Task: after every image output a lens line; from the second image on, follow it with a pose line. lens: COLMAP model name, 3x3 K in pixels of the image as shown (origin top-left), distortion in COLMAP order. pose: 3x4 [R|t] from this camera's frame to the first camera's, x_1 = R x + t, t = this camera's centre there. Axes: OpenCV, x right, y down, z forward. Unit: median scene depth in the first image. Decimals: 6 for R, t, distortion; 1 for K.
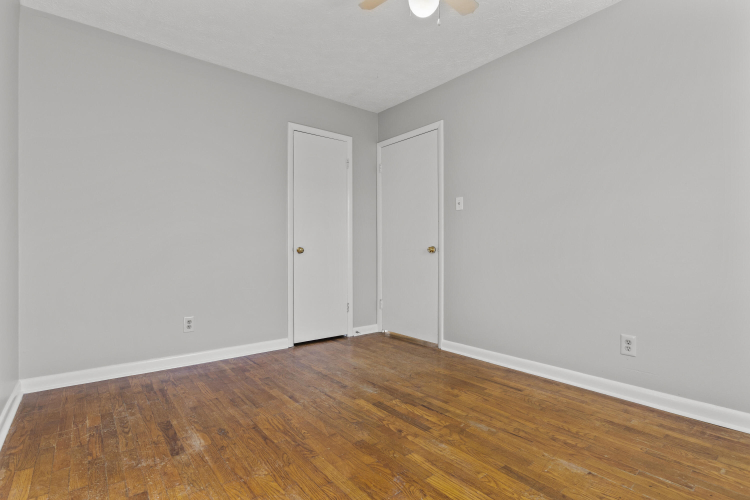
lens RADIAL K [[370.4, 0, 375.0], [0, 370.4, 250.0], [0, 0, 1]] dist [-0.000960, -0.000065]
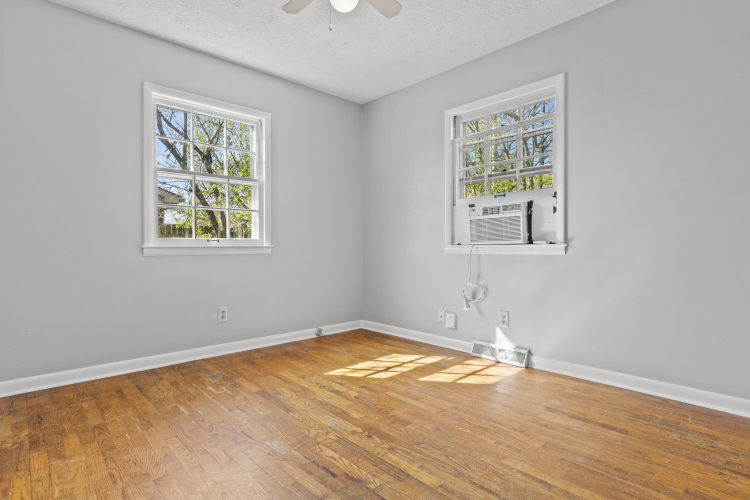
lens RADIAL K [[410.3, 0, 376.1], [0, 410.3, 245.5], [0, 0, 1]] dist [0.045656, -0.000028]
pose [[-0.997239, 0.002291, -0.074220, 0.125799], [0.002730, 0.999979, -0.005821, 0.007219], [0.074206, -0.006008, -0.997225, 2.032526]]
